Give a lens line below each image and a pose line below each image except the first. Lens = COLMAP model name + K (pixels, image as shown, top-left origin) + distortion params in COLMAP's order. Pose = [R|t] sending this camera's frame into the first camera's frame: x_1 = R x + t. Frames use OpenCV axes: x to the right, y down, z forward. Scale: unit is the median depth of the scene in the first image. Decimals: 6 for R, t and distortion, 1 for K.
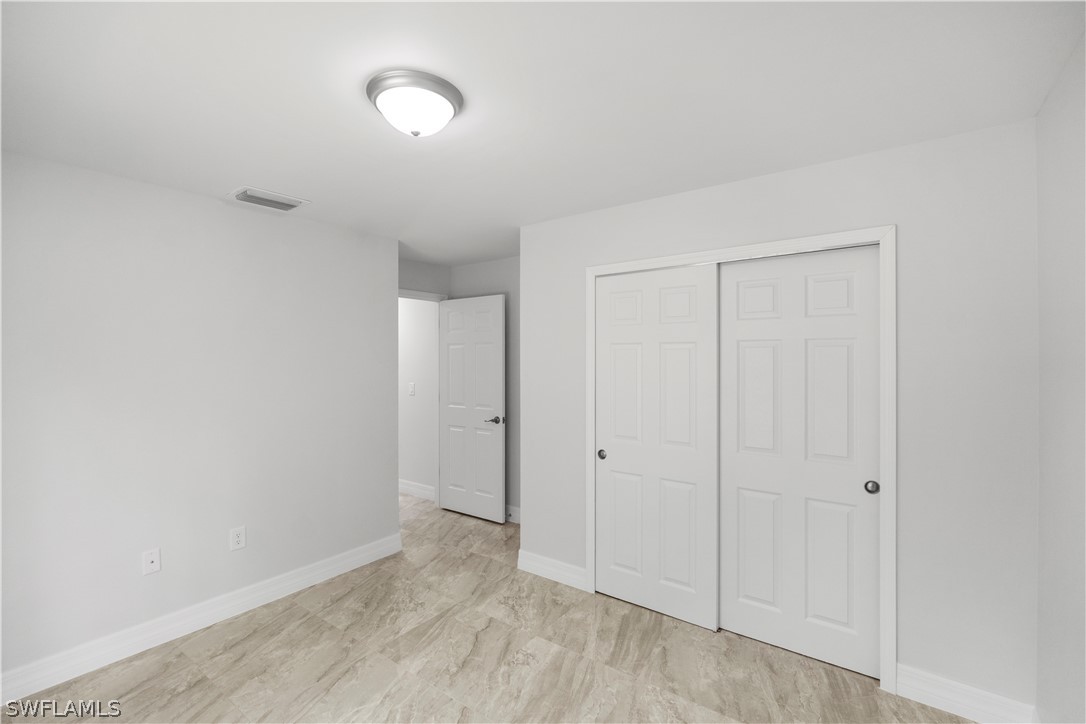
lens RADIAL K [[482.2, 0, 542.5], [0, 482.2, 360.6], [0, 0, 1]] dist [0.002692, 0.000201]
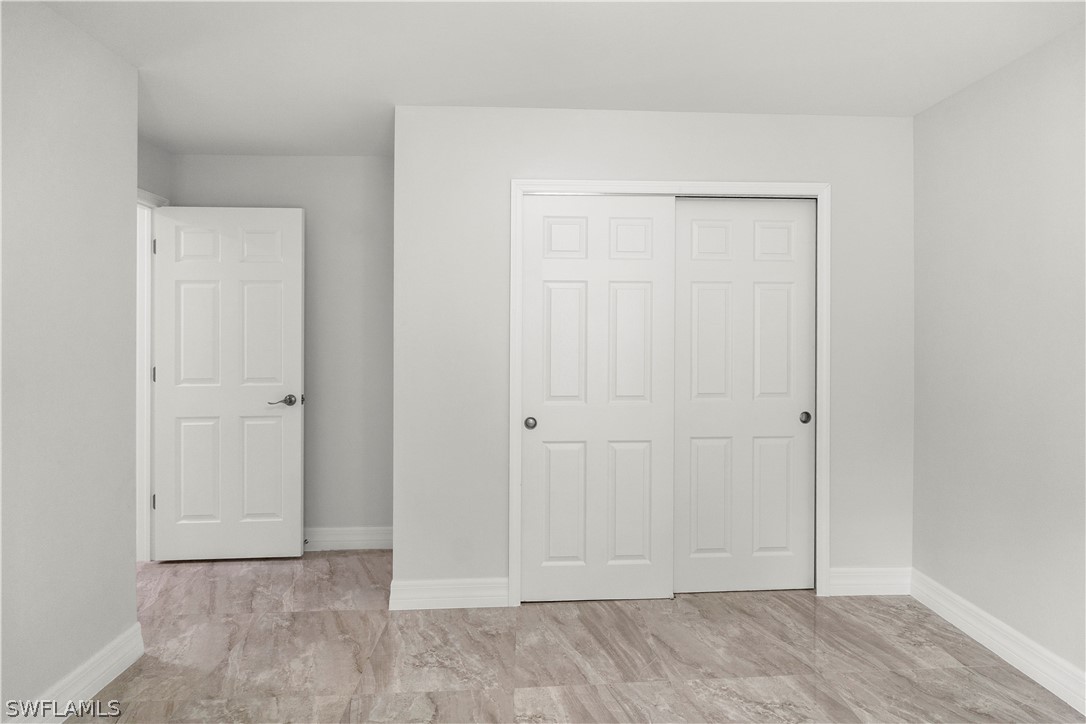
lens RADIAL K [[517.0, 0, 553.5], [0, 517.0, 337.4], [0, 0, 1]] dist [0.000746, 0.000781]
pose [[0.766388, 0.000950, 0.642377, -0.383115], [0.001150, 0.999995, -0.002852, 0.057874], [-0.642377, 0.002925, 0.766384, 0.334605]]
